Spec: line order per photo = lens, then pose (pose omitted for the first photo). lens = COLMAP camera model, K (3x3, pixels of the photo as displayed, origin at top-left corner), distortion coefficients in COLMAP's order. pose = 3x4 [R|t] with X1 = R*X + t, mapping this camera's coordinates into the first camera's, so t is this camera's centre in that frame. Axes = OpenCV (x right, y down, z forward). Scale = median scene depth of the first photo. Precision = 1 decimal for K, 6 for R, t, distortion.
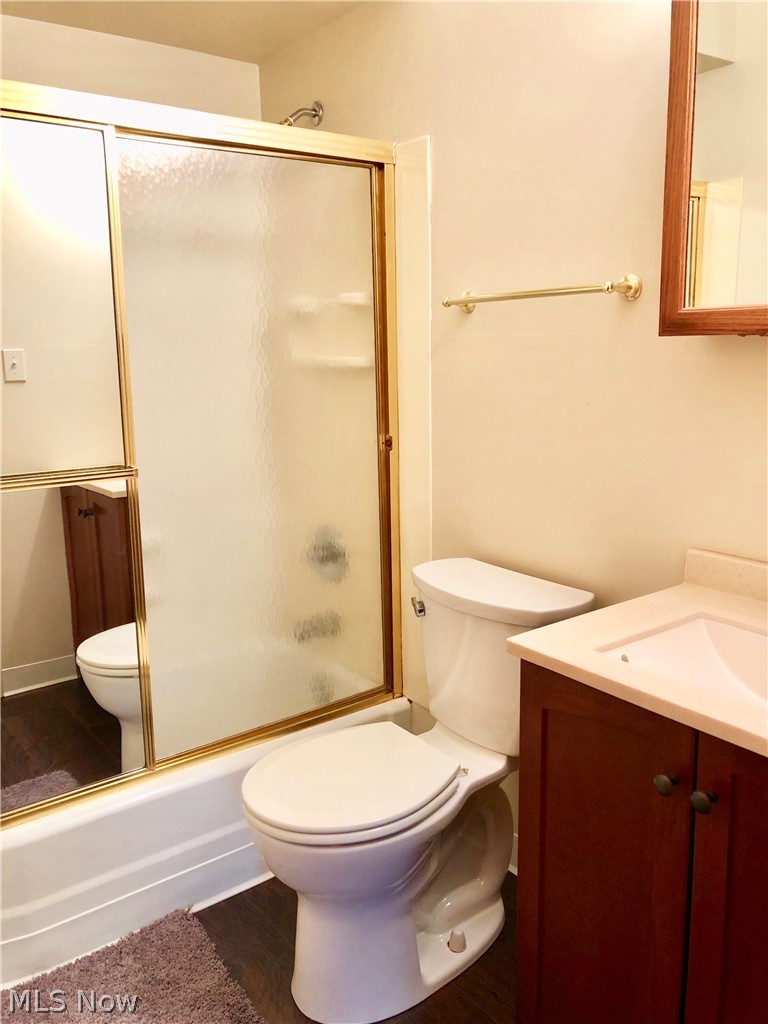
lens RADIAL K [[846.0, 0, 386.7], [0, 846.0, 512.4], [0, 0, 1]] dist [0.019654, -0.012696]
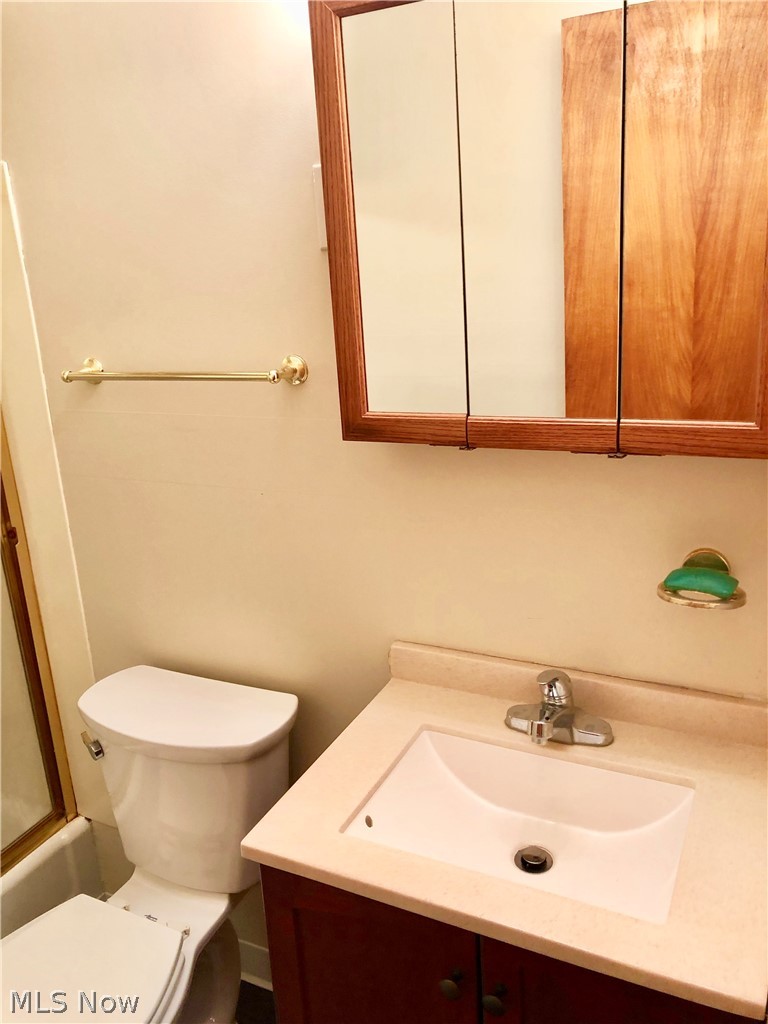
lens RADIAL K [[846.0, 0, 383.3], [0, 846.0, 509.4], [0, 0, 1]] dist [0.019654, -0.012696]
pose [[0.891080, -0.162433, 0.423783, -0.029243], [0.127889, 0.985788, 0.108938, -0.206979], [-0.435455, -0.042875, 0.899189, 0.158426]]
